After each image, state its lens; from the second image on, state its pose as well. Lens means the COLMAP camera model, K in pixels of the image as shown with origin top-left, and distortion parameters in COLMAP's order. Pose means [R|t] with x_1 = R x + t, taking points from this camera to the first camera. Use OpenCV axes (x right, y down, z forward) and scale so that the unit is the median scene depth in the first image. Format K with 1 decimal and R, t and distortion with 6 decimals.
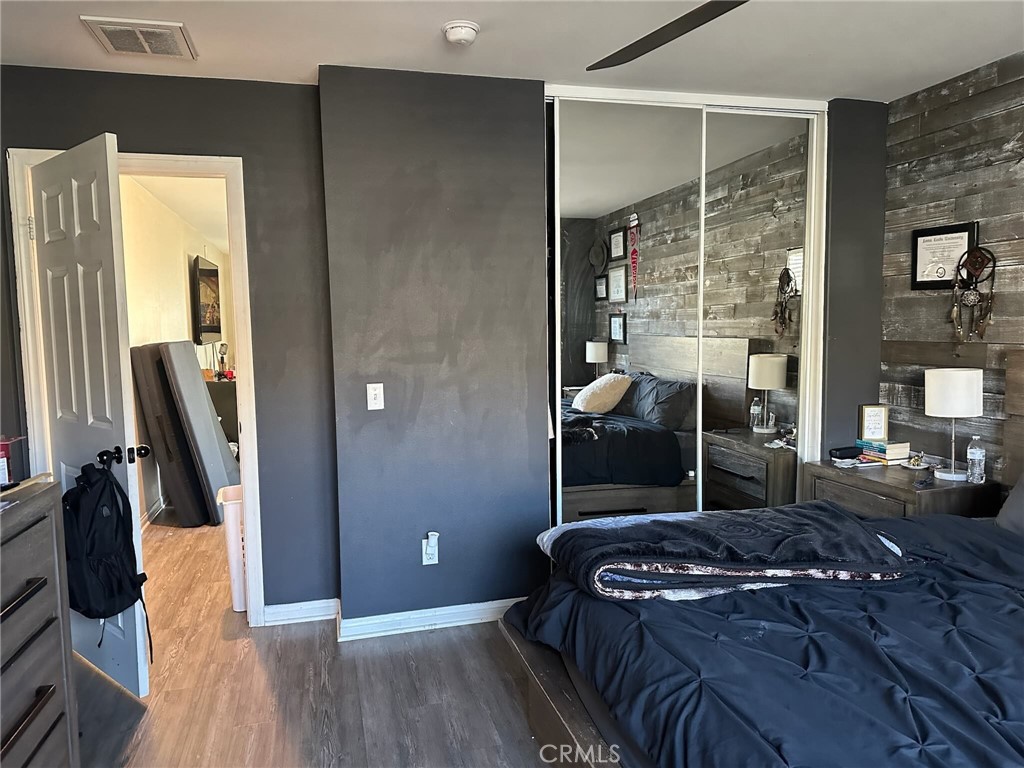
lens RADIAL K [[712.2, 0, 513.7], [0, 712.2, 384.4], [0, 0, 1]] dist [0.064001, -0.084480]
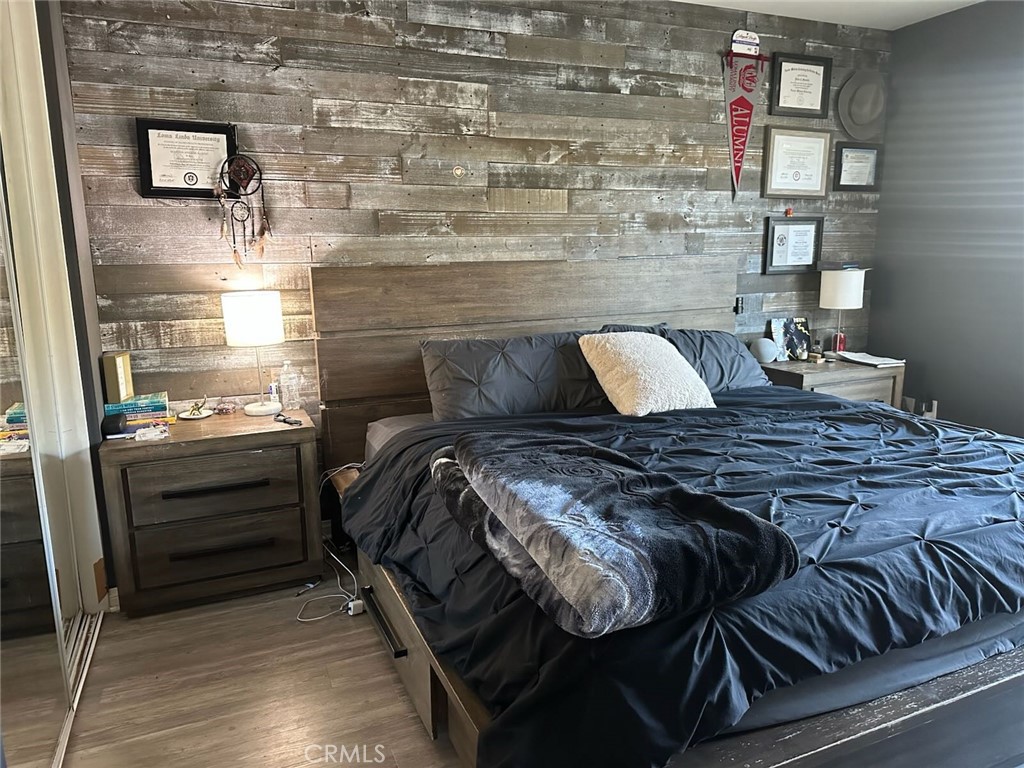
lens RADIAL K [[712.2, 0, 510.0], [0, 712.2, 380.0], [0, 0, 1]] dist [0.064001, -0.084480]
pose [[-0.133772, -0.156962, 0.978503, -0.310790], [0.100866, 0.980093, 0.171007, -0.033766], [-0.985866, 0.121574, -0.115277, 0.780735]]
